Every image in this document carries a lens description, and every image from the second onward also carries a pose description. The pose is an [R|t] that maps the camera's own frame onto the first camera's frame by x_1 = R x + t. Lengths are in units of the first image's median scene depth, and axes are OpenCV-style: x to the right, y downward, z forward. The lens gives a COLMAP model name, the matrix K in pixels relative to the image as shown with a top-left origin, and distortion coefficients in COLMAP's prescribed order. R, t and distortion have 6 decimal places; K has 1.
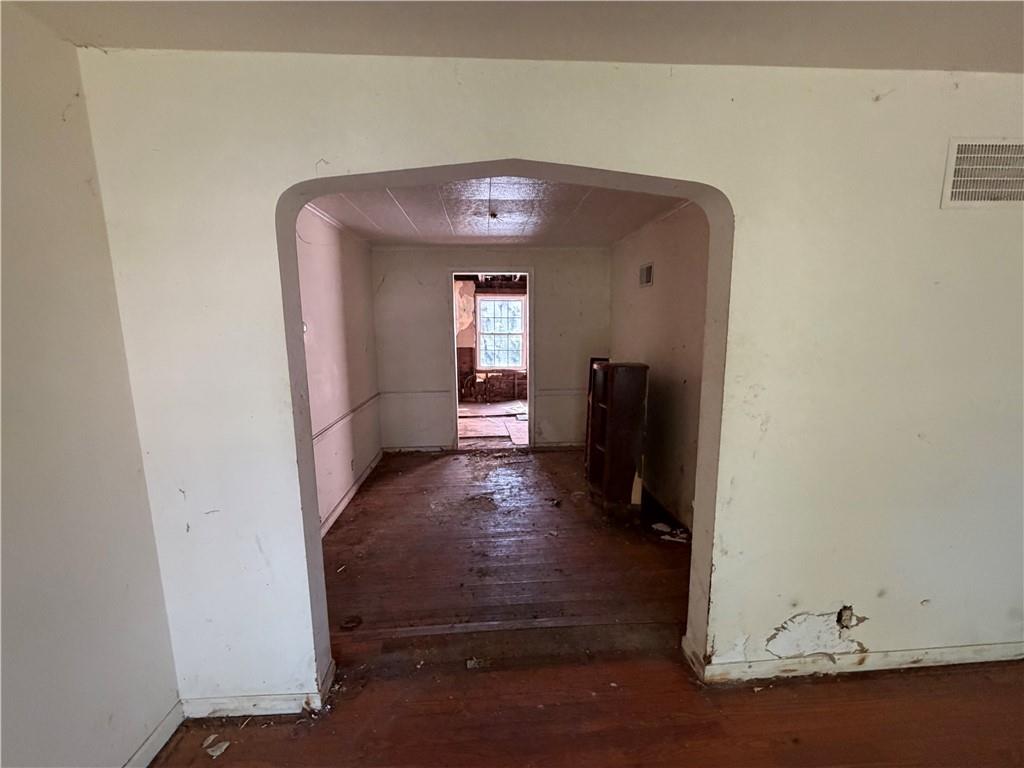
lens RADIAL K [[407.4, 0, 509.8], [0, 407.4, 384.8], [0, 0, 1]] dist [-0.002475, 0.000417]
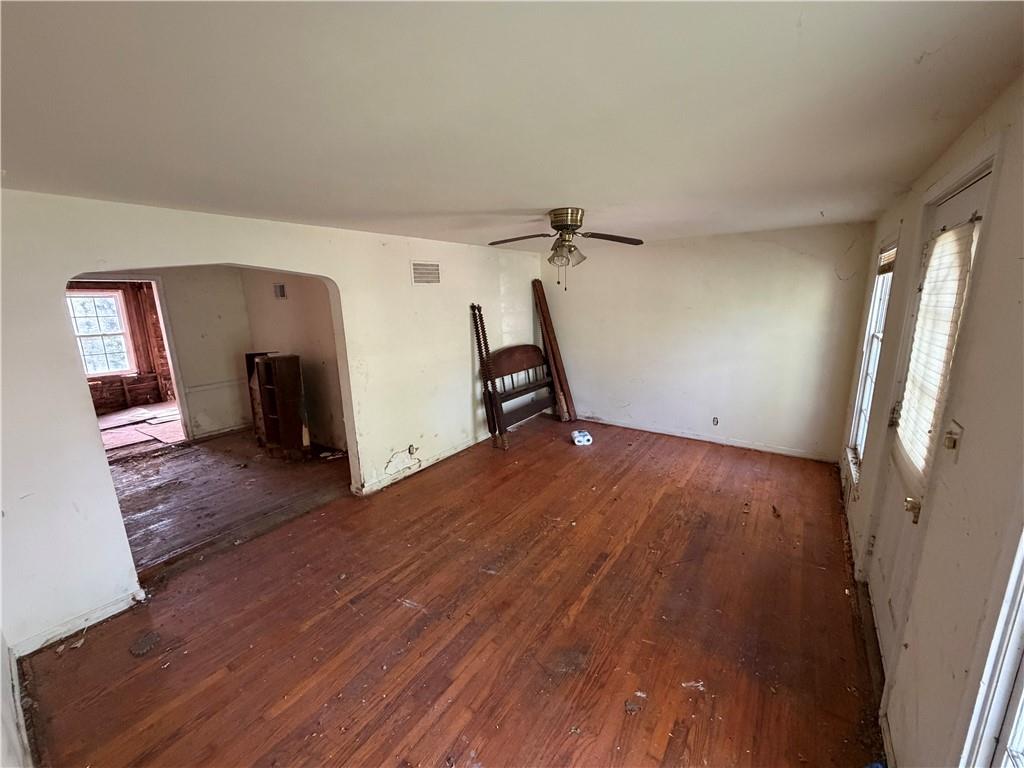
lens RADIAL K [[407.4, 0, 511.9], [0, 407.4, 385.7], [0, 0, 1]] dist [-0.002475, 0.000417]
pose [[0.632576, -0.172493, 0.755045, -0.220875], [0.132513, 0.984613, 0.113919, -0.002019], [-0.763078, 0.027991, 0.645700, -0.405588]]
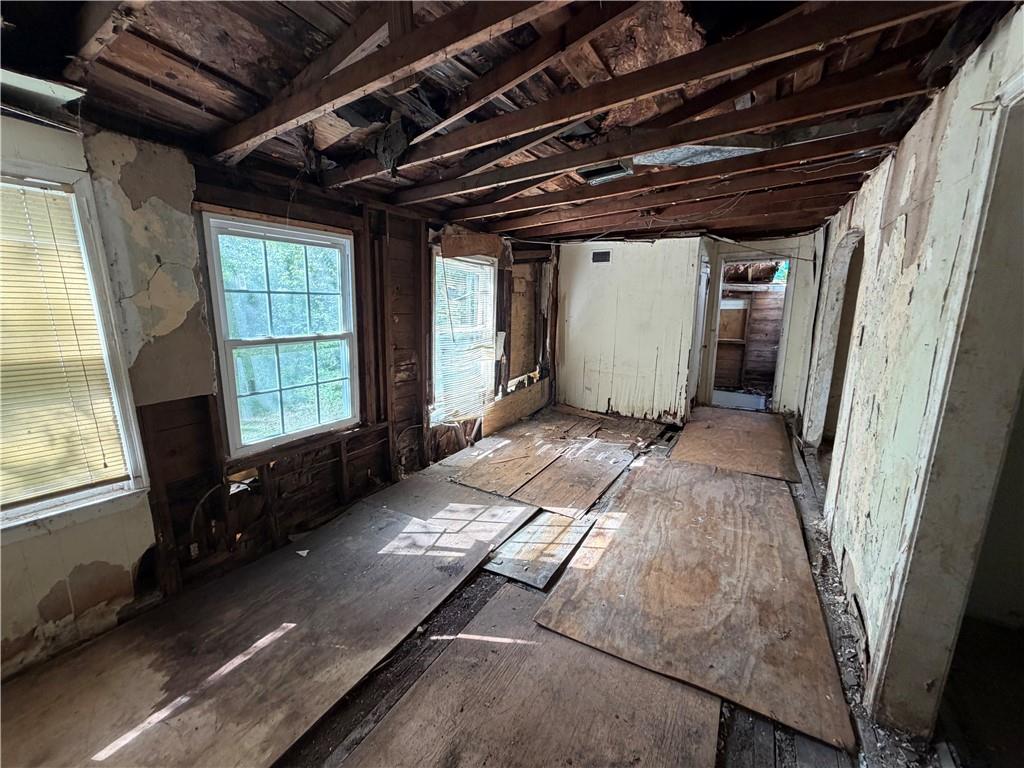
lens RADIAL K [[407.4, 0, 507.2], [0, 407.4, 384.2], [0, 0, 1]] dist [-0.002475, 0.000417]
pose [[0.578760, -0.162817, 0.799079, -0.351941], [0.120773, 0.986174, 0.113465, -0.187451], [-0.806505, 0.030838, 0.590422, 1.161201]]
